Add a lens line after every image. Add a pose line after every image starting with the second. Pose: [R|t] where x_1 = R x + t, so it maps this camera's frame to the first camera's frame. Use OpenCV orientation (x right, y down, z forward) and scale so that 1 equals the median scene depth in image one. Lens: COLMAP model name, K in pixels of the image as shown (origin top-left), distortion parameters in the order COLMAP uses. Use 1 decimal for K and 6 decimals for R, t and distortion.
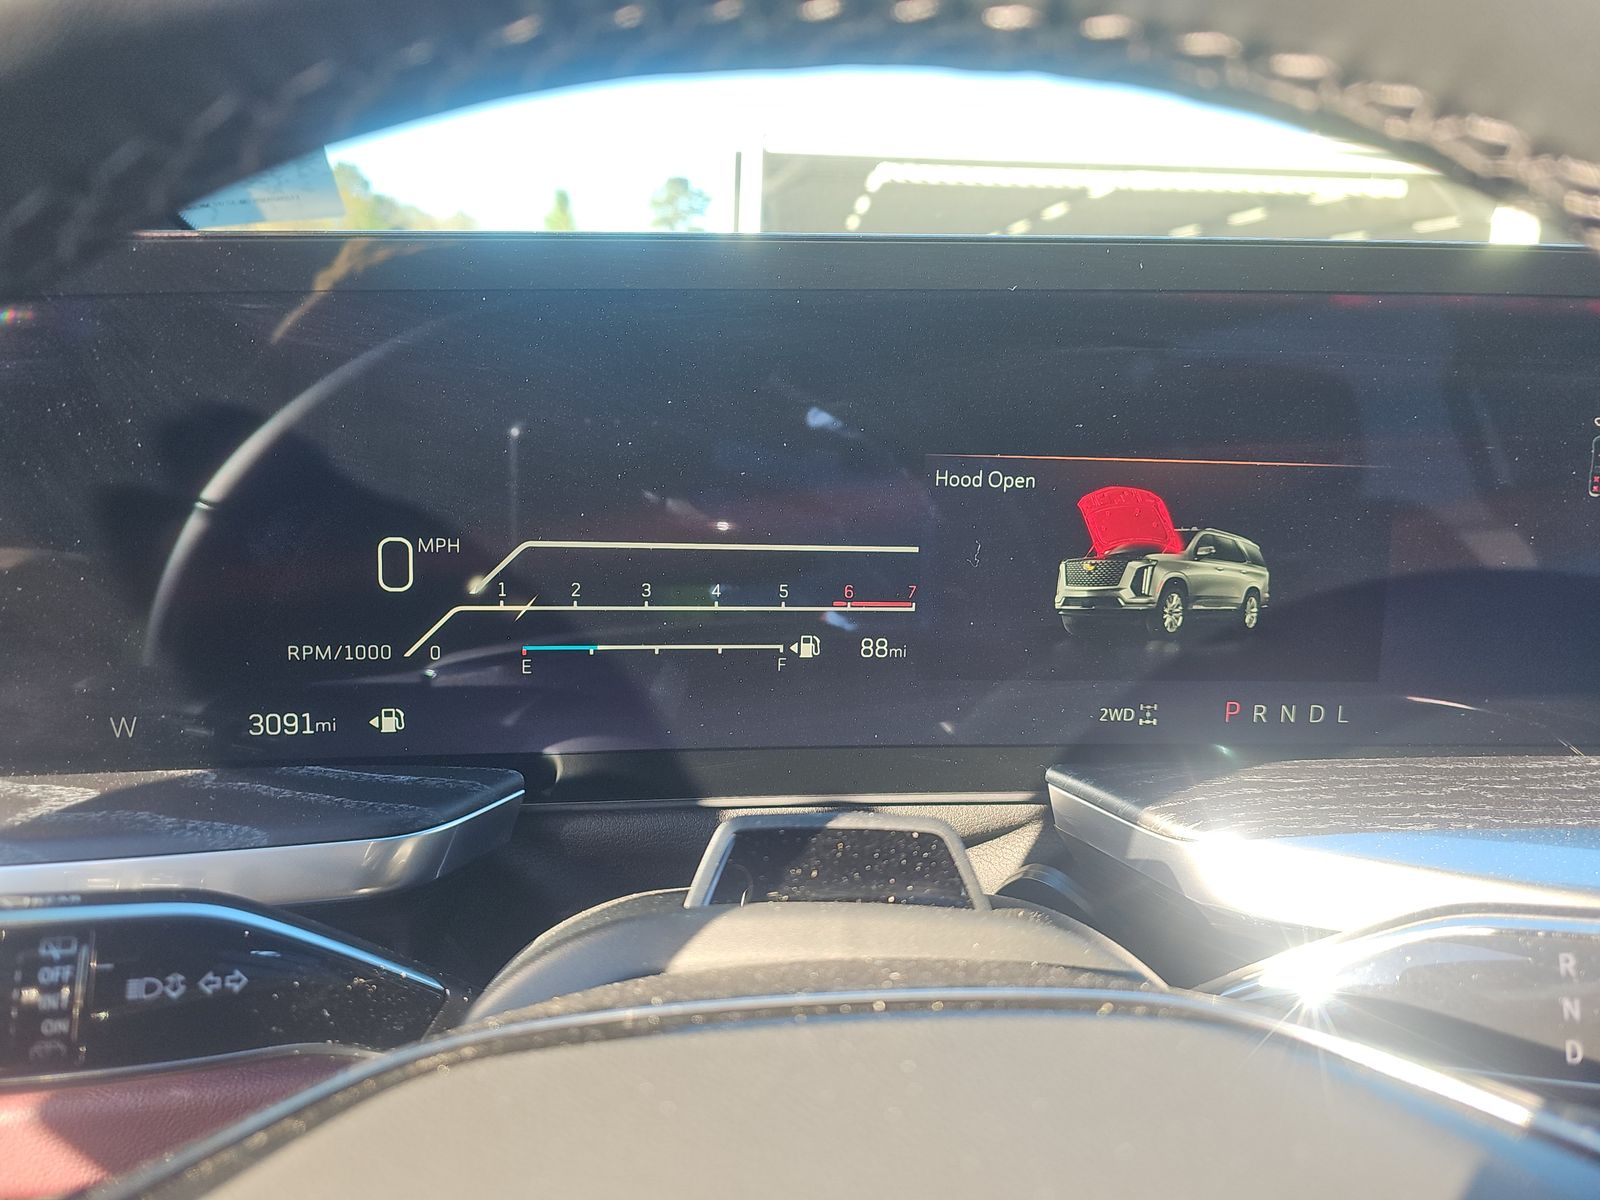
lens RADIAL K [[1057.7, 0, 797.8], [0, 1057.7, 592.2], [0, 0, 1]] dist [0.045165, -0.011750]
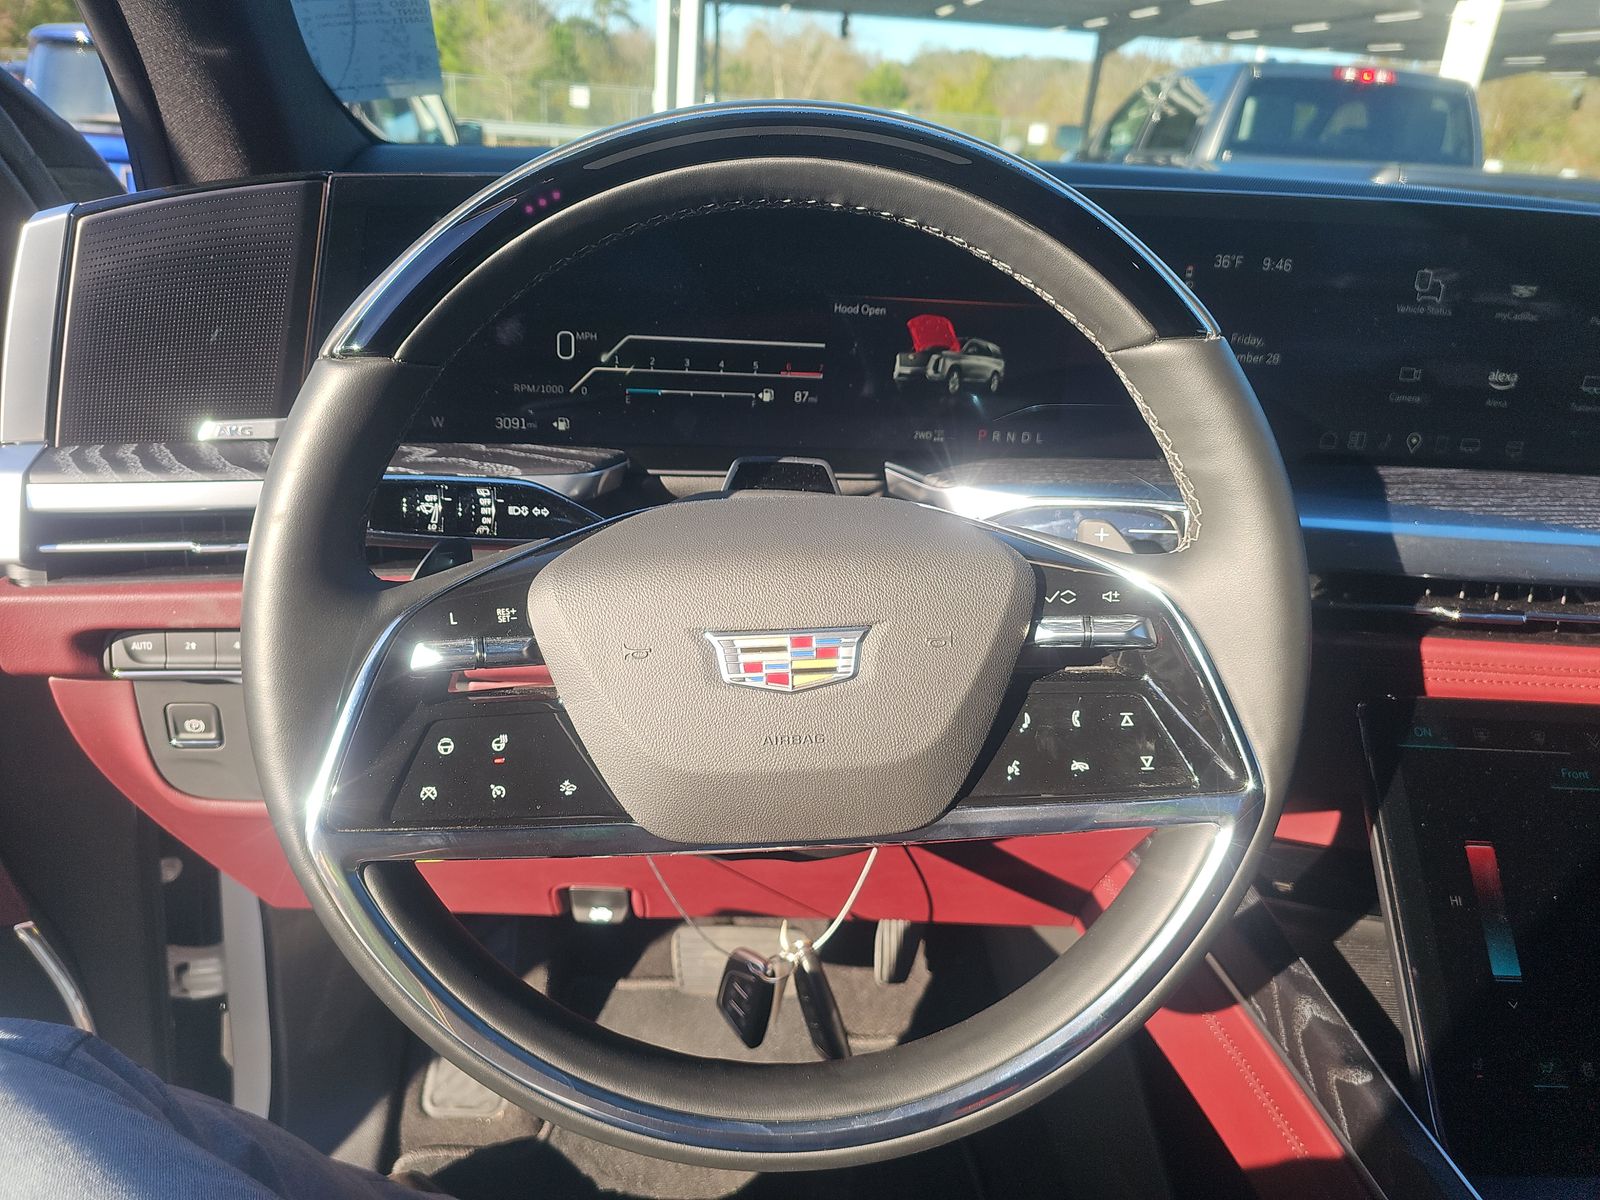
lens RADIAL K [[1057.7, 0, 777.0], [0, 1057.7, 624.8], [0, 0, 1]] dist [0.045165, -0.011750]
pose [[0.999428, 0.024187, 0.023649, -0.008981], [-0.028994, 0.972621, 0.230580, 0.012350], [-0.017424, -0.231134, 0.972766, -1.015378]]
